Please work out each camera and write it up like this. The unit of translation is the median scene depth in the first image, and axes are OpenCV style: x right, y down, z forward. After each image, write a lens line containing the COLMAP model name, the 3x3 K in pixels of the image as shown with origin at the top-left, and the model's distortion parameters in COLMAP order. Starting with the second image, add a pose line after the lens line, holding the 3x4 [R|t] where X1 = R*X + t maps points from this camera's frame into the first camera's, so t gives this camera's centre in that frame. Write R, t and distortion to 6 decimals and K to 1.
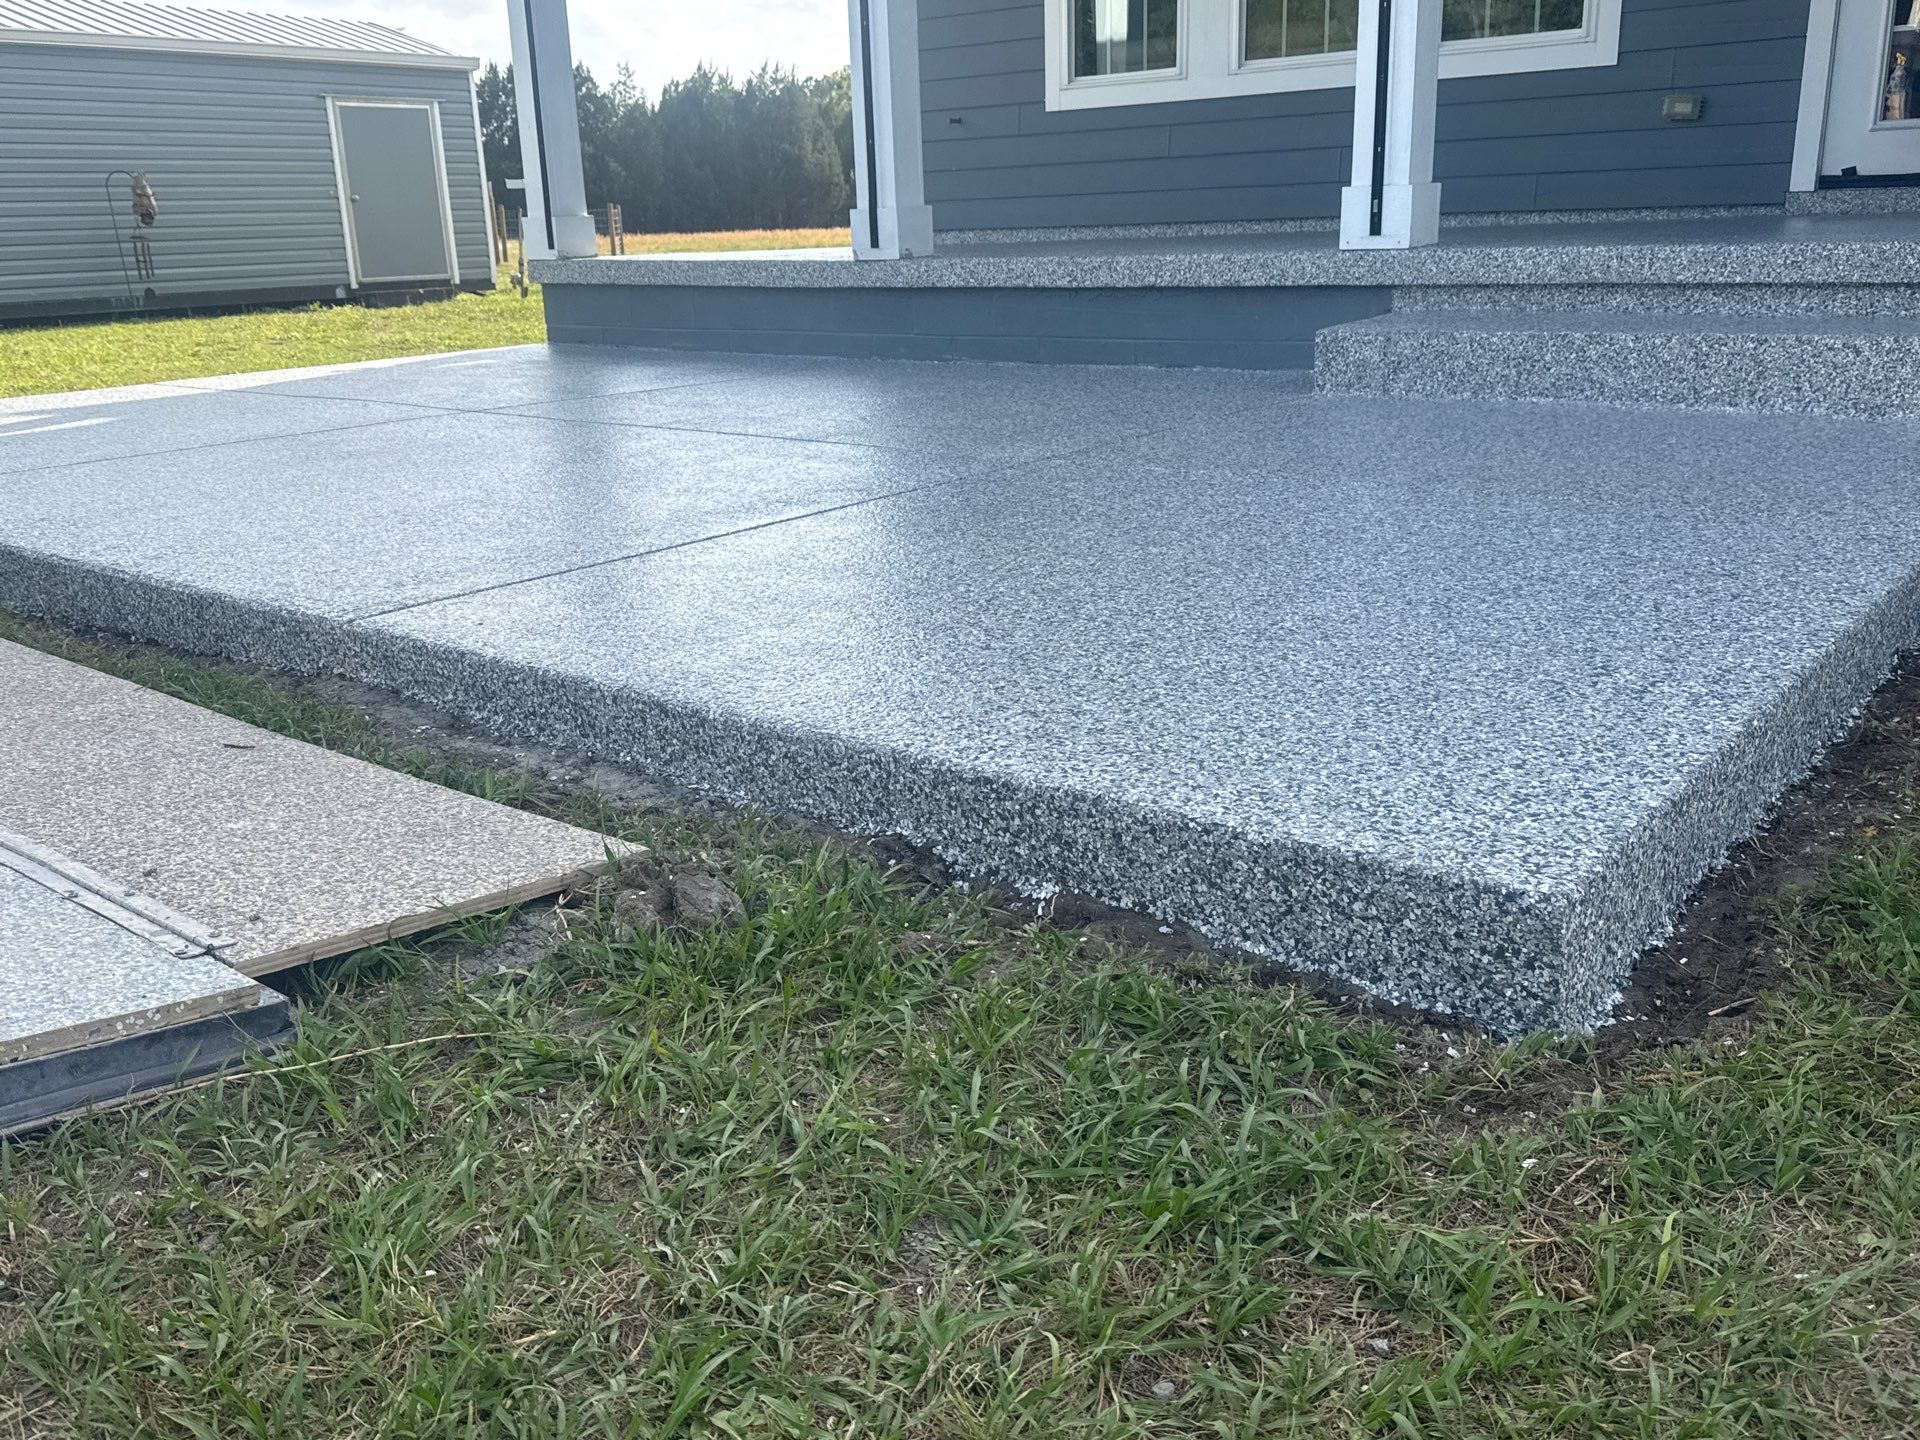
lens RADIAL K [[1646.0, 0, 956.6], [0, 1646.0, 712.5], [0, 0, 1]] dist [0.100431, -0.186012]
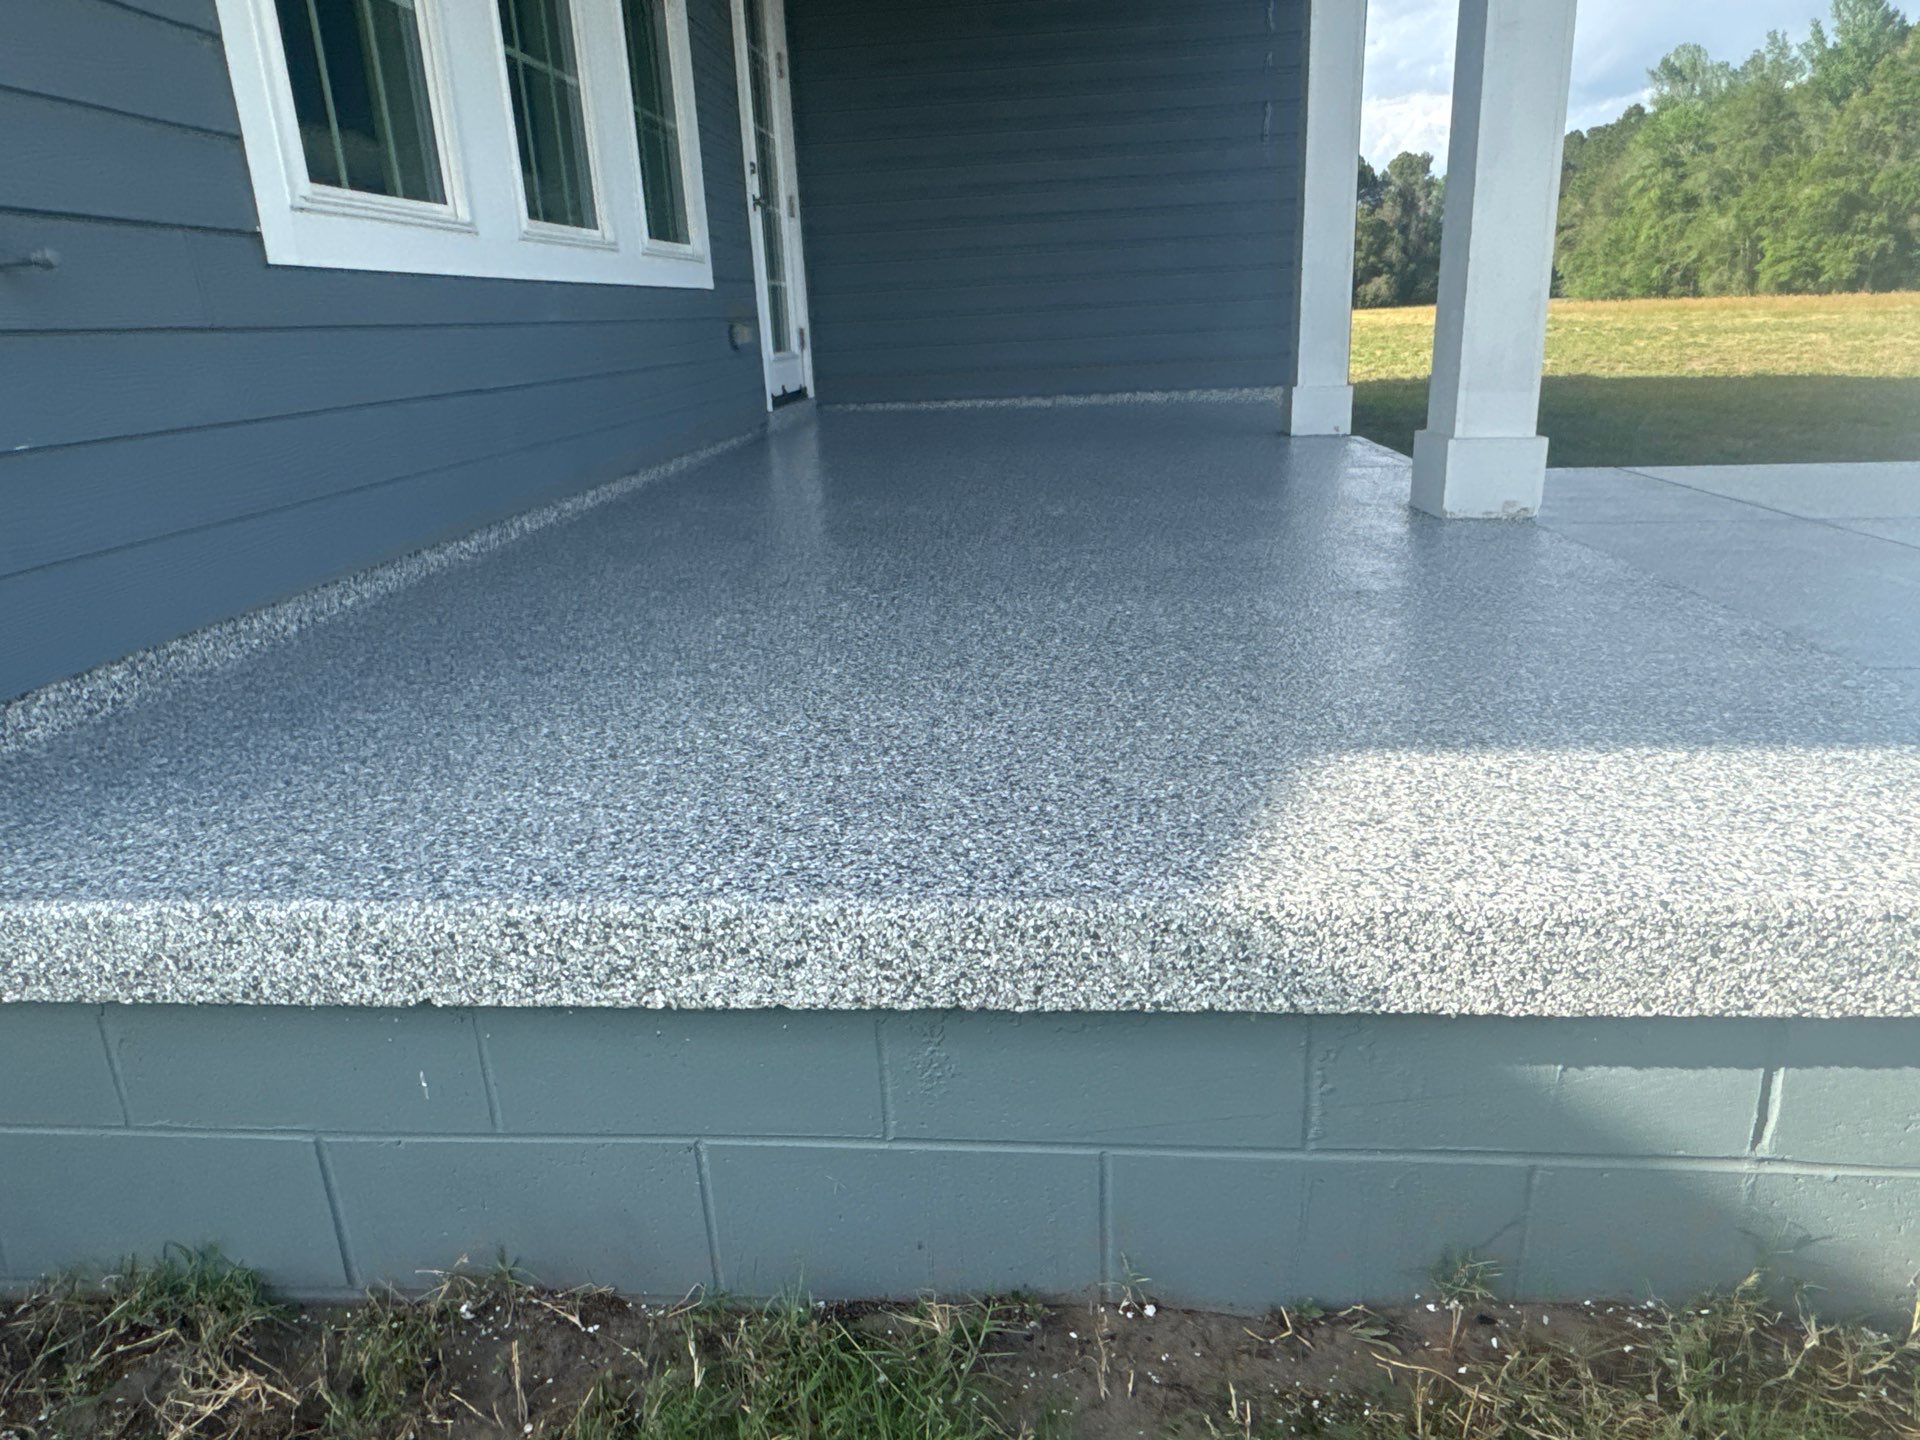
lens RADIAL K [[1243.6, 0, 960.0], [0, 1243.6, 720.0], [0, 0, 1]] dist [-0.000867, -0.004360]
pose [[-0.551567, -0.202905, 0.809076, -0.329110], [0.295245, 0.859679, 0.416872, -0.458982], [-0.780131, 0.468809, -0.414264, 1.381623]]
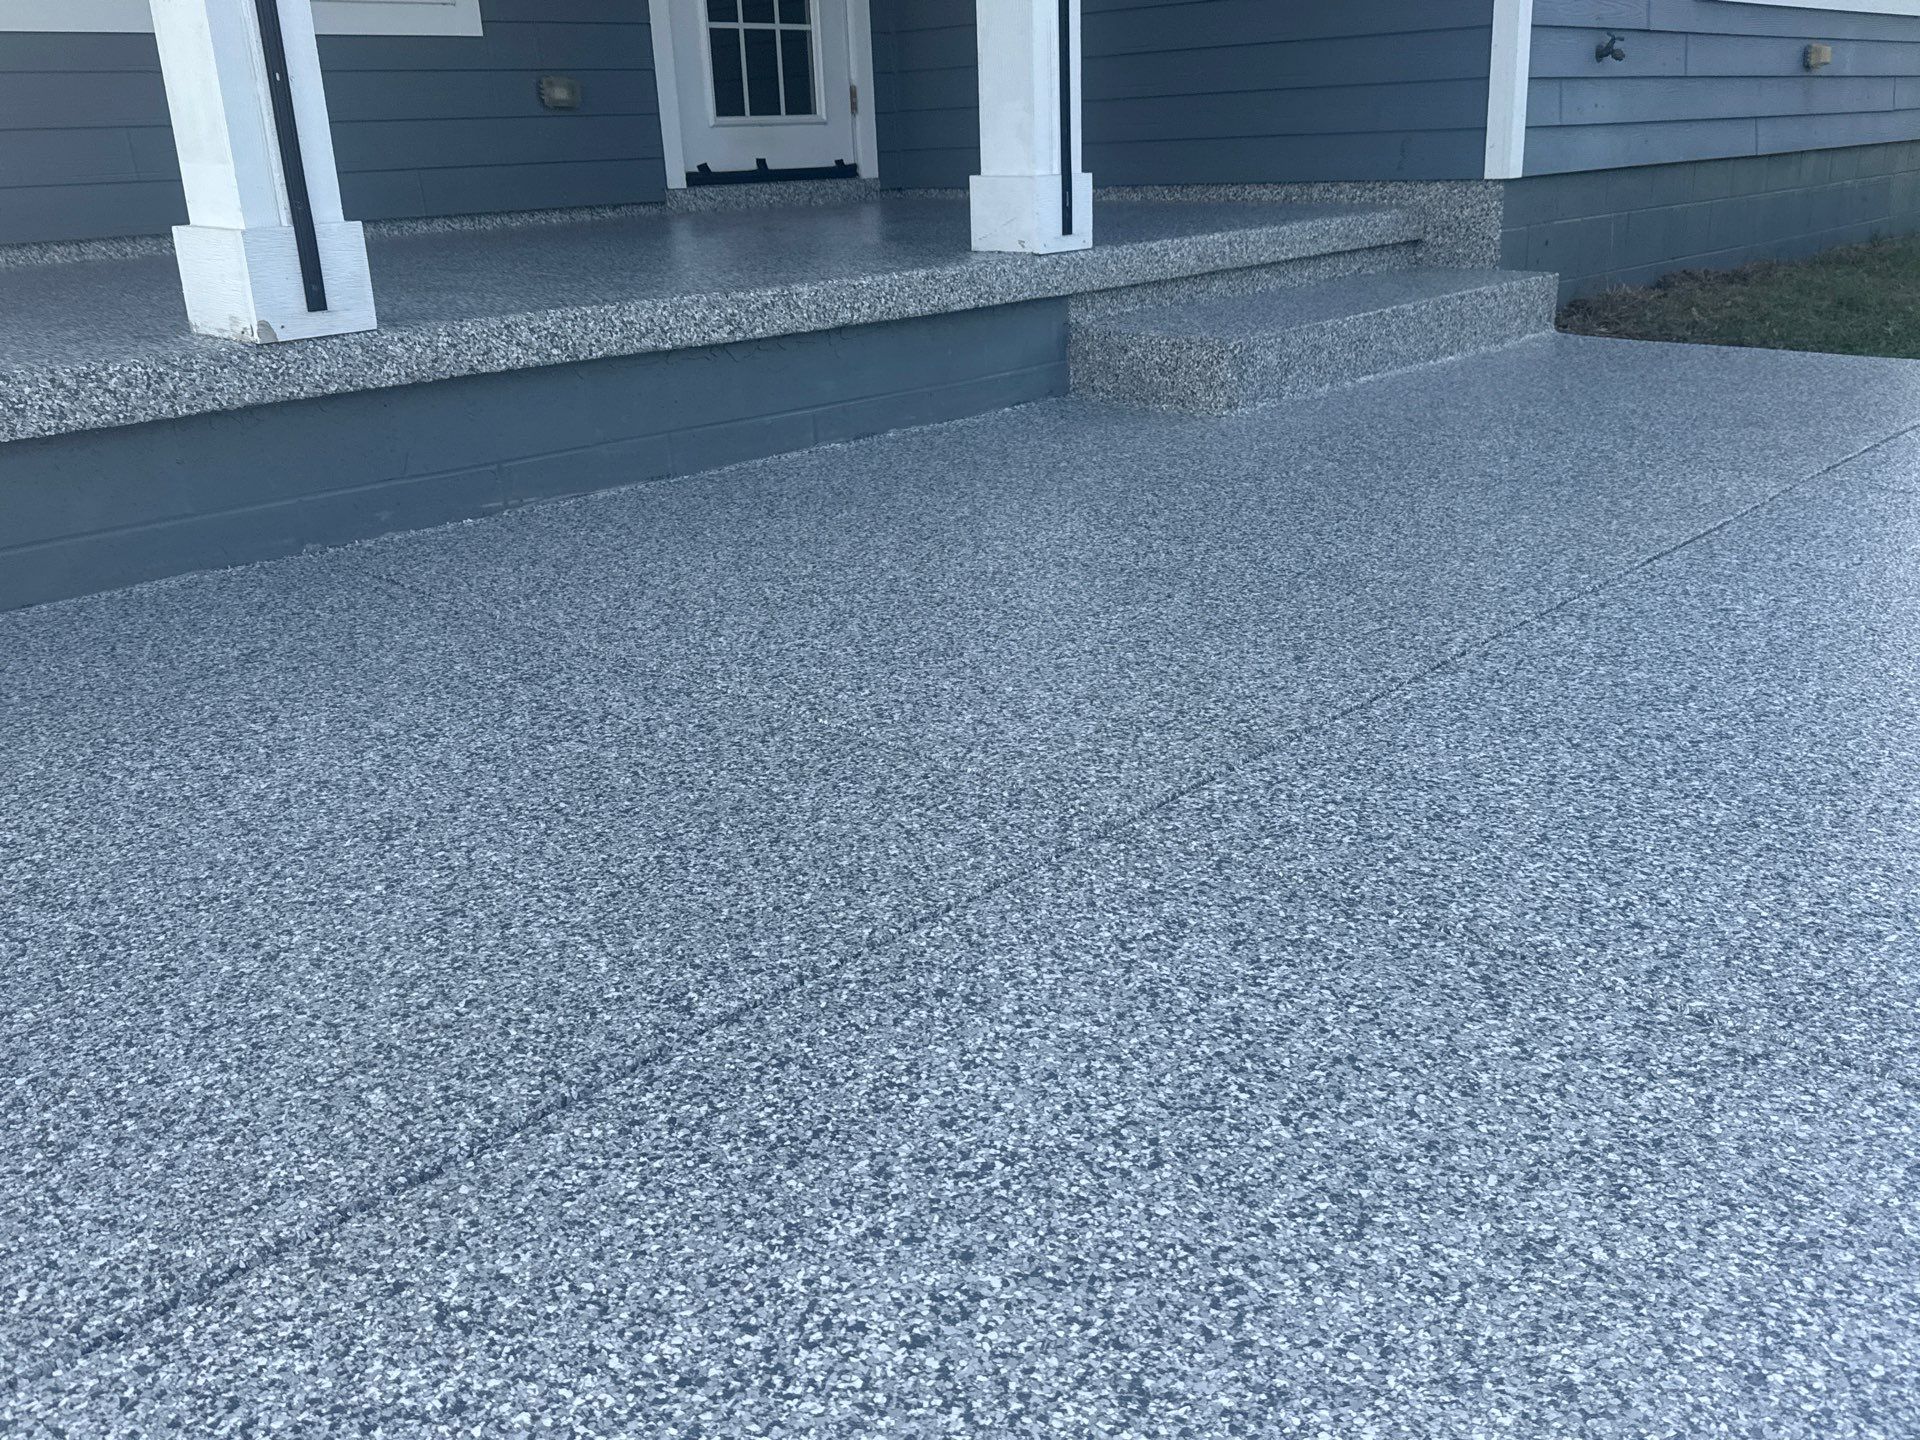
lens RADIAL K [[1646.0, 0, 956.6], [0, 1646.0, 712.5], [0, 0, 1]] dist [0.100431, -0.186012]
pose [[0.082856, -0.302676, 0.949485, -0.494550], [0.312733, 0.912530, 0.263605, -0.242292], [-0.946220, 0.275094, 0.170266, 0.776398]]
